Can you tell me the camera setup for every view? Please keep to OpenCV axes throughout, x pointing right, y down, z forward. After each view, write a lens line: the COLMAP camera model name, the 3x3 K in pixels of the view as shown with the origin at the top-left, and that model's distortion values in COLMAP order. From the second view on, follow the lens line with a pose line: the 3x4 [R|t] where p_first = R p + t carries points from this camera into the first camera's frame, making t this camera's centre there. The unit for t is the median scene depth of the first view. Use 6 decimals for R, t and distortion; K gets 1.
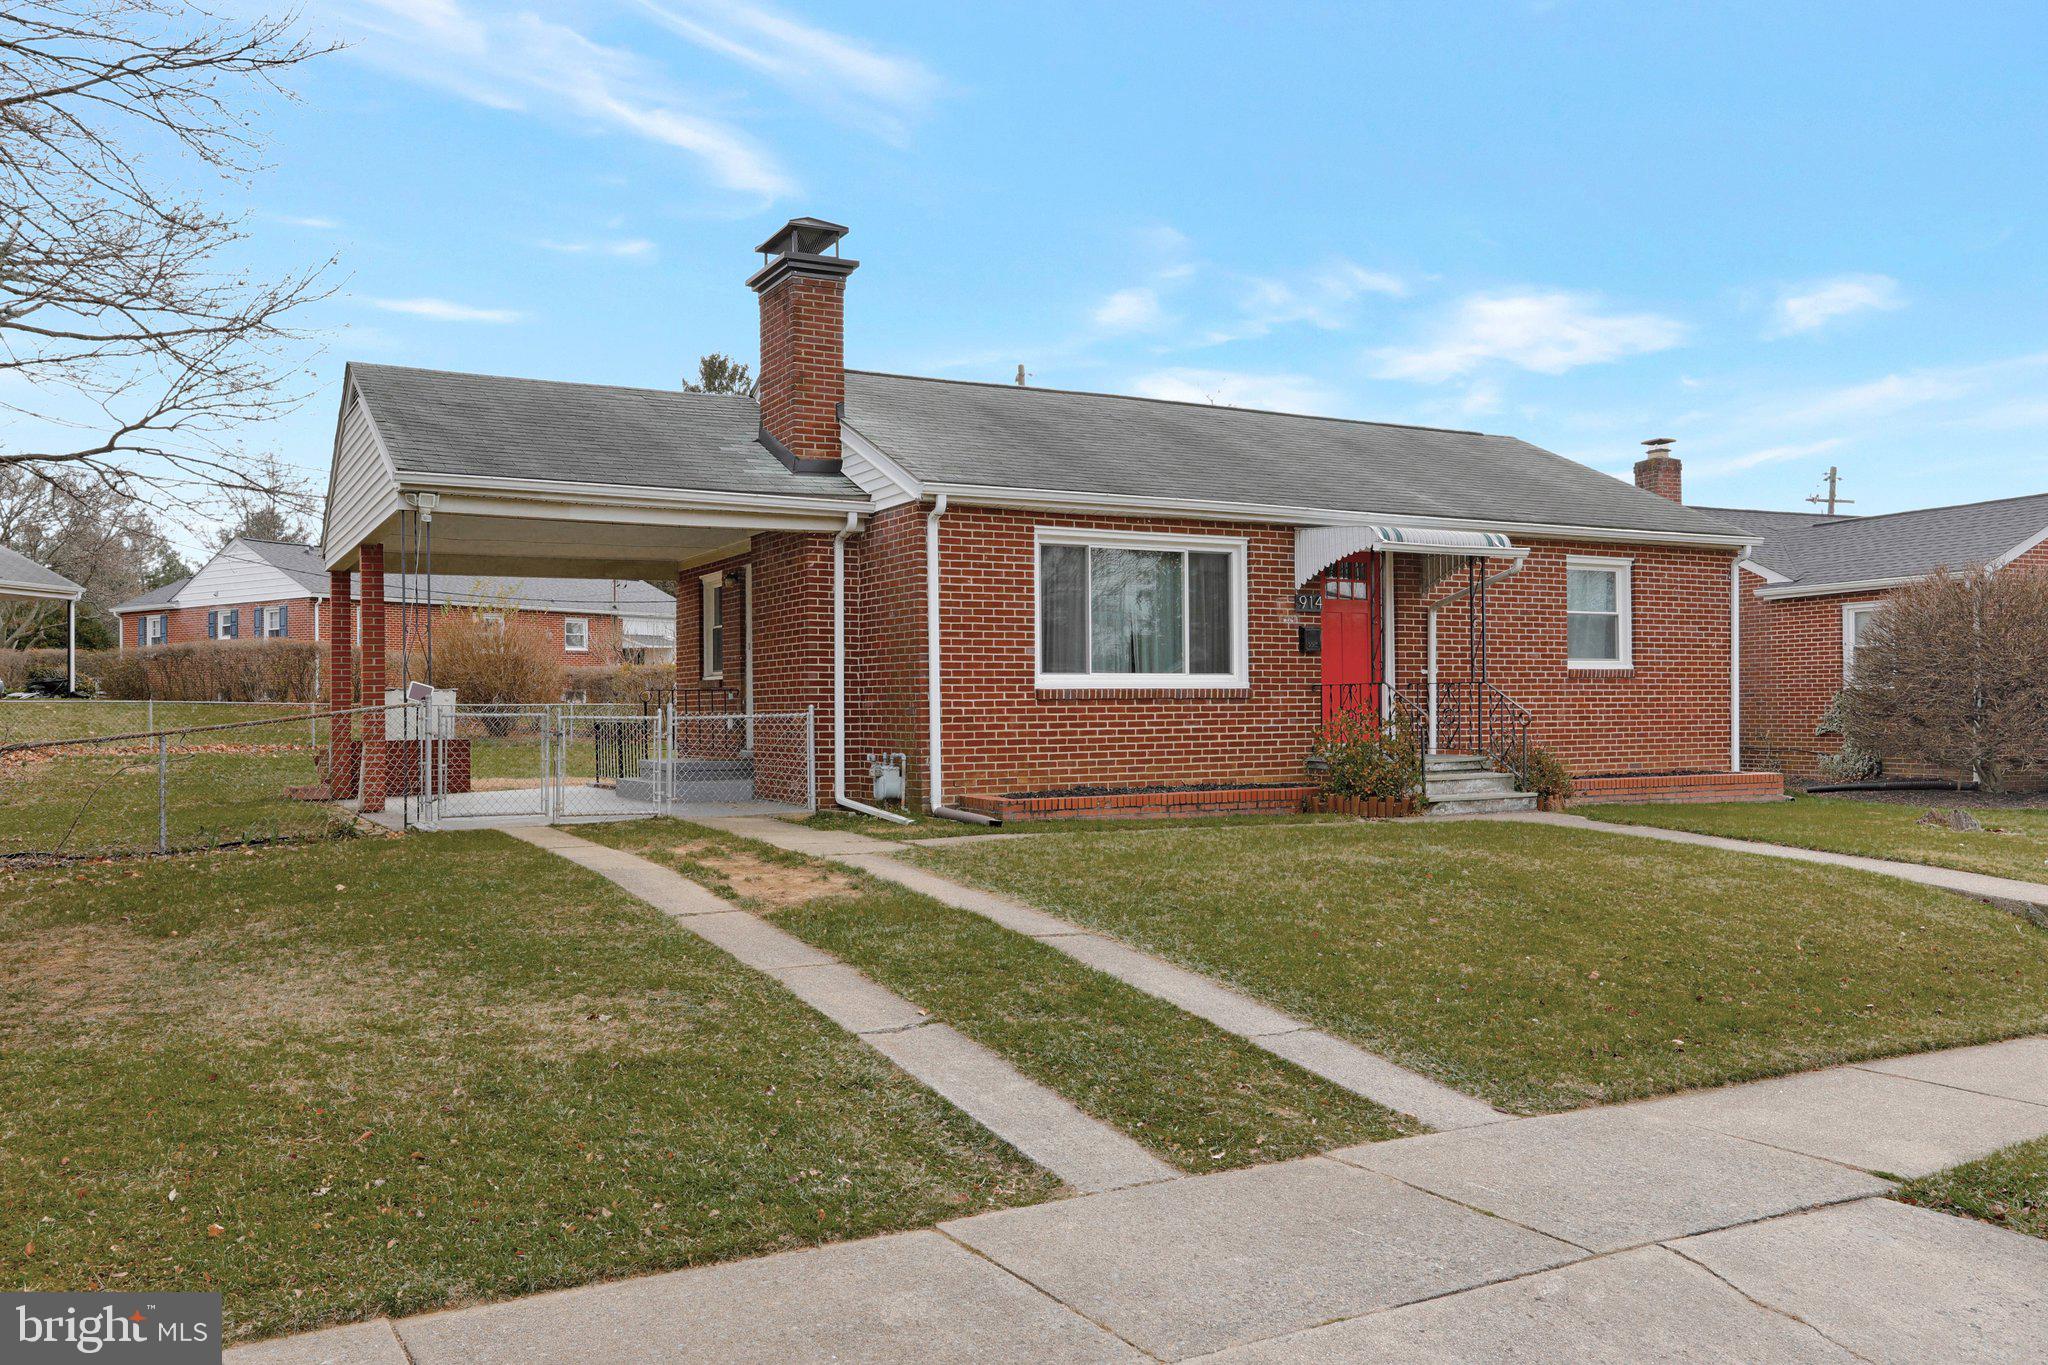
lens RADIAL K [[1689.0, 0, 1024.0], [0, 1689.0, 682.5], [0, 0, 1]] dist [-0.007305, -0.003489]
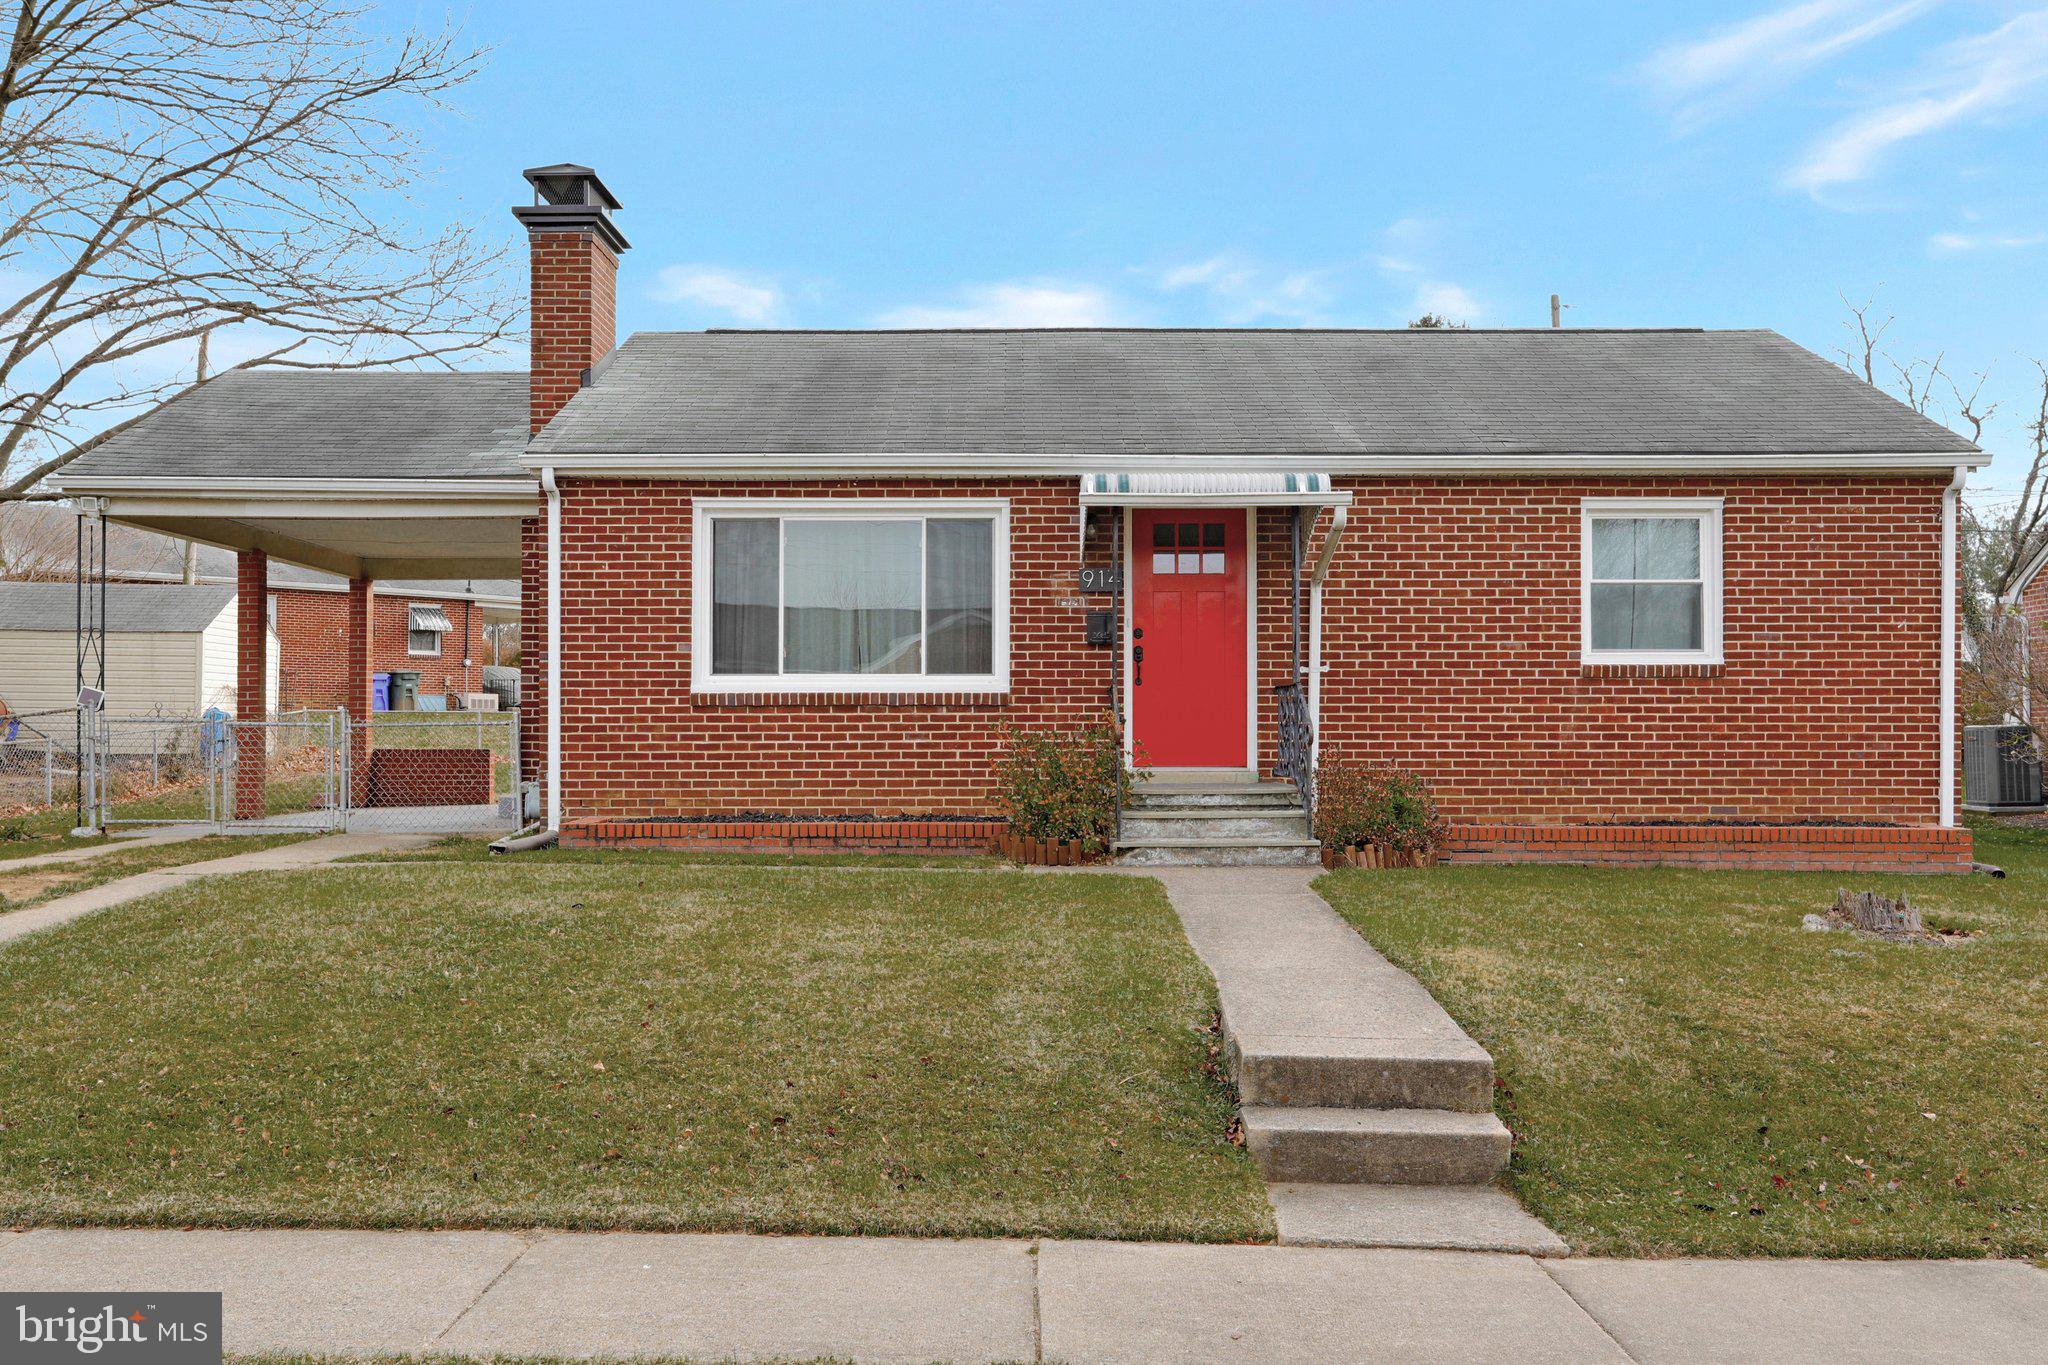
lens RADIAL K [[1896.2, 0, 1024.0], [0, 1896.2, 682.5], [0, 0, 1]] dist [0.008198, 0.003669]
pose [[0.866163, -0.004473, -0.499742, 0.594055], [0.000910, 0.999972, -0.007372, 0.005416], [0.499761, 0.005930, 0.866143, 0.259818]]
